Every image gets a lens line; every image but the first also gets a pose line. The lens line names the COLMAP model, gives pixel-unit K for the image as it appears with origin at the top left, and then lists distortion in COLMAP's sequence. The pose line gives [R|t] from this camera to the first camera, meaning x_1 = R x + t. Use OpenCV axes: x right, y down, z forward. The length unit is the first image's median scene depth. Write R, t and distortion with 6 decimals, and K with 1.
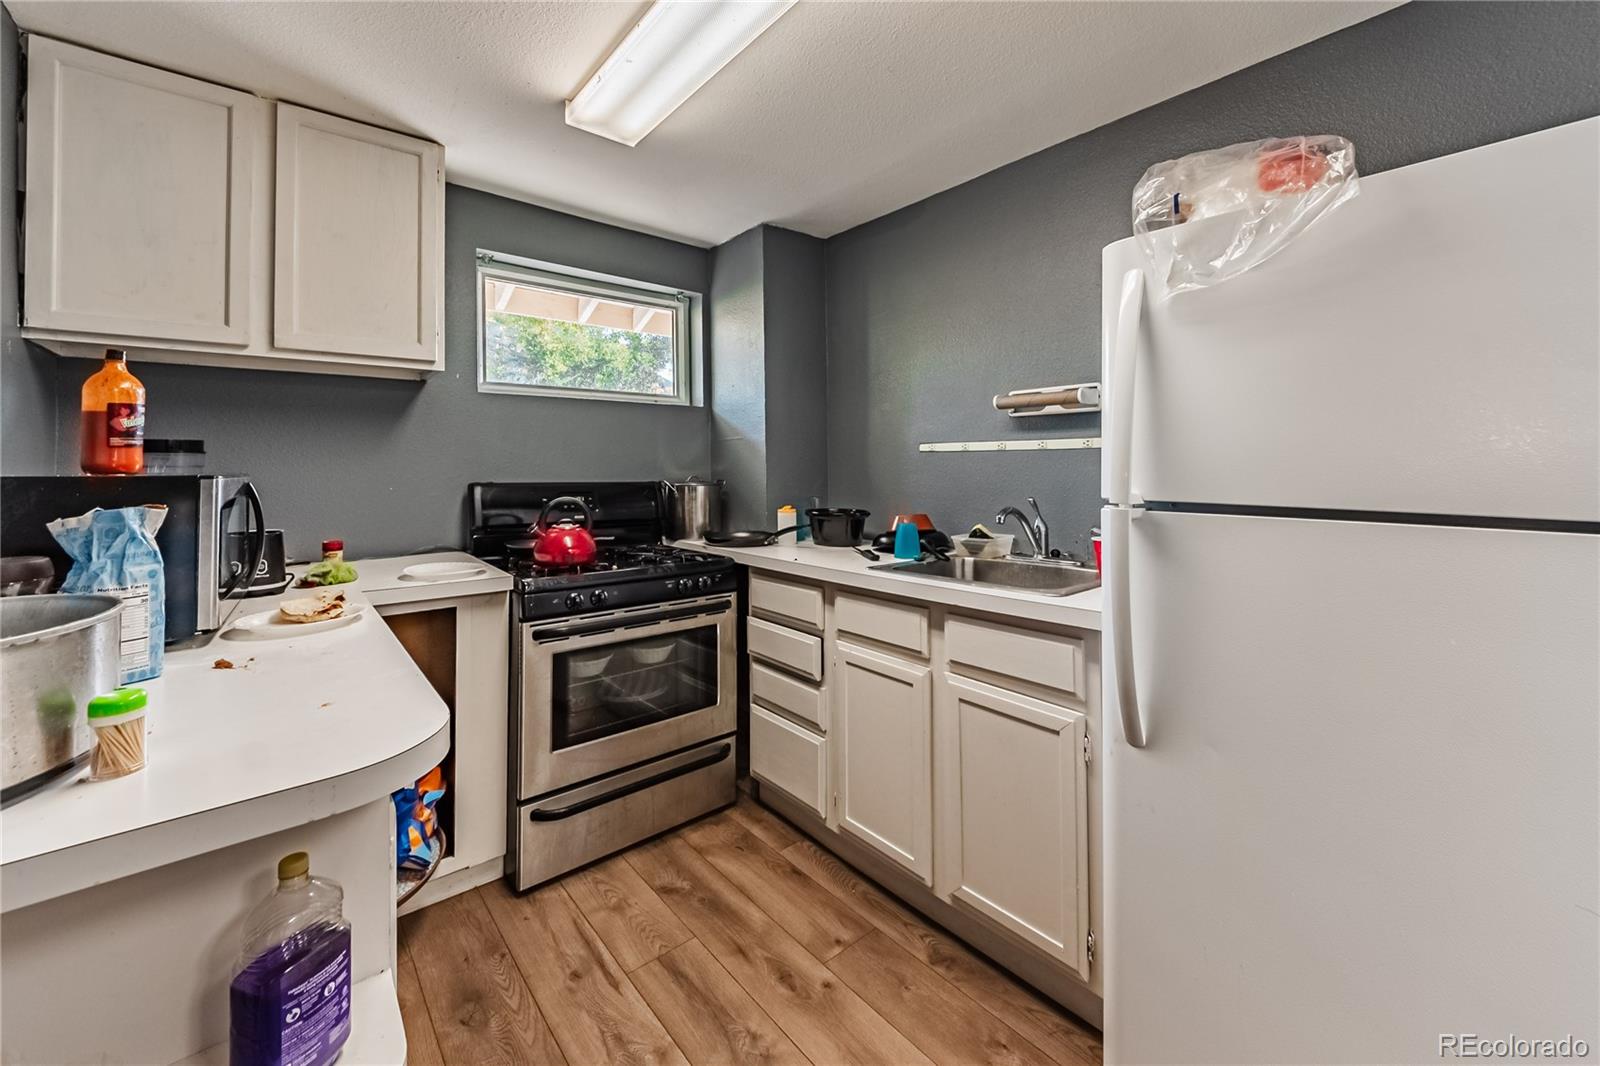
lens RADIAL K [[624.6, 0, 807.7], [0, 624.6, 452.8], [0, 0, 1]] dist [0.001086, 0.000278]
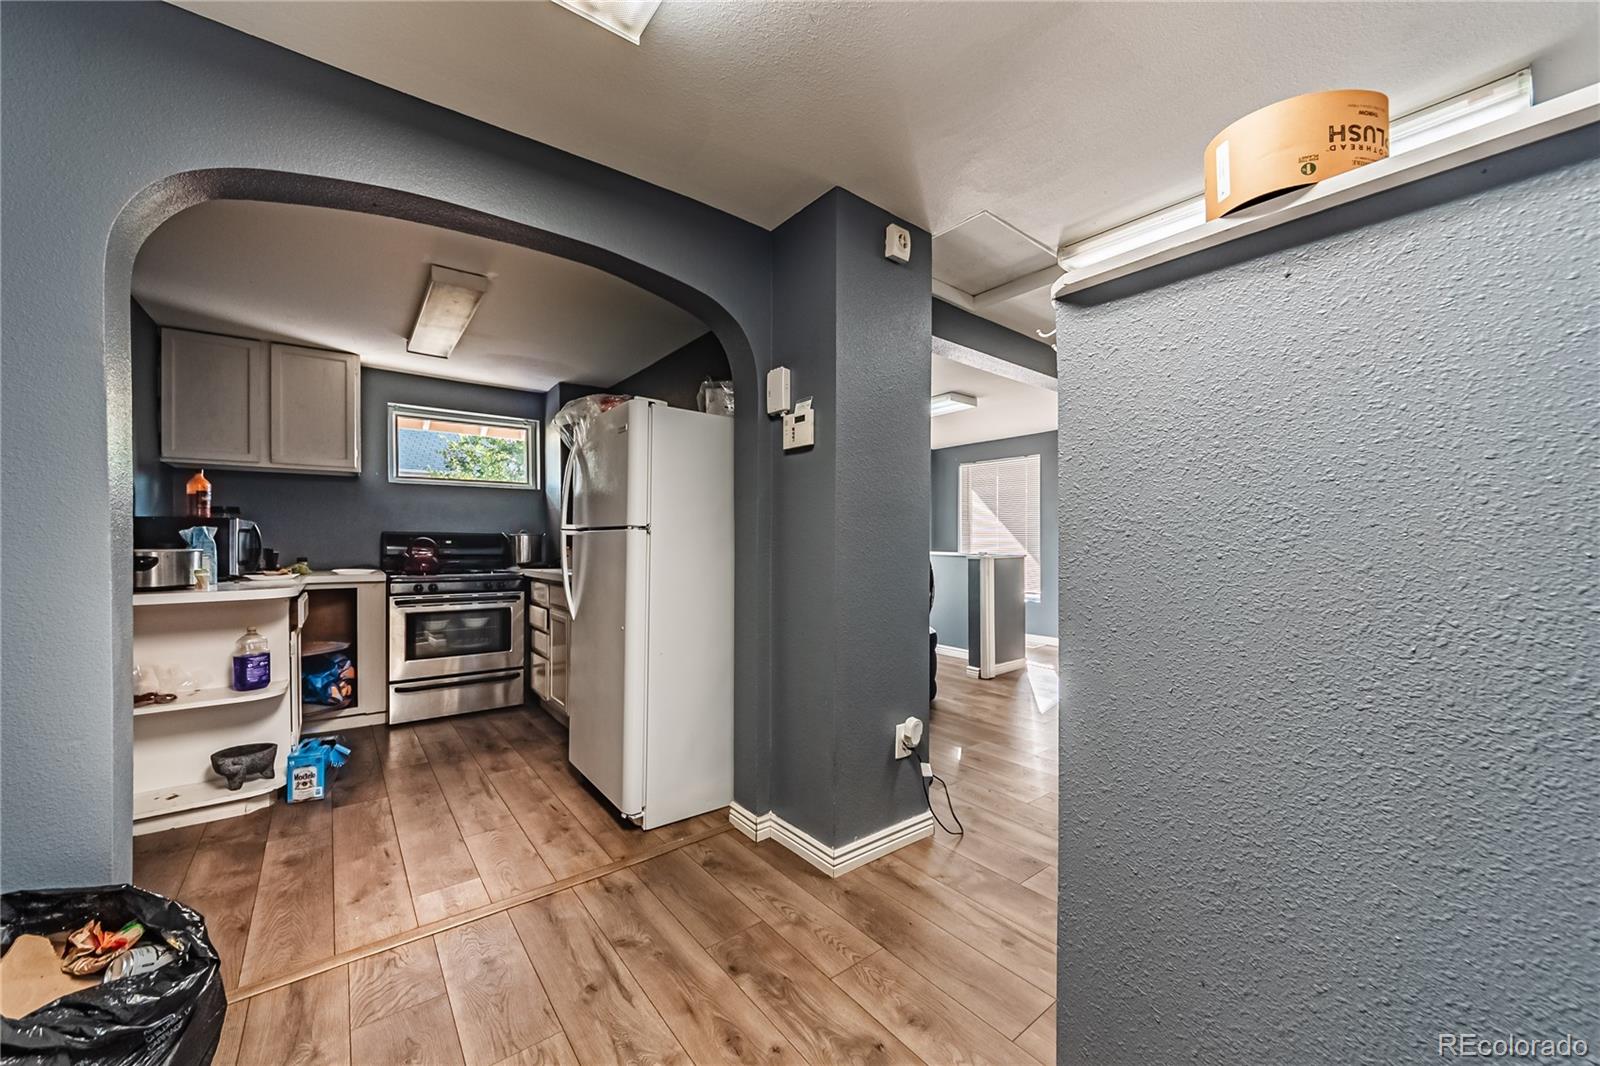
lens RADIAL K [[582.2, 0, 800.0], [0, 582.2, 533.0], [0, 0, 1]] dist [0.001476, 0.000609]
pose [[0.999403, 0.004269, -0.034287, 0.810740], [-0.003962, 0.999952, 0.009008, 0.033998], [0.034323, -0.008867, 0.999371, -0.738150]]
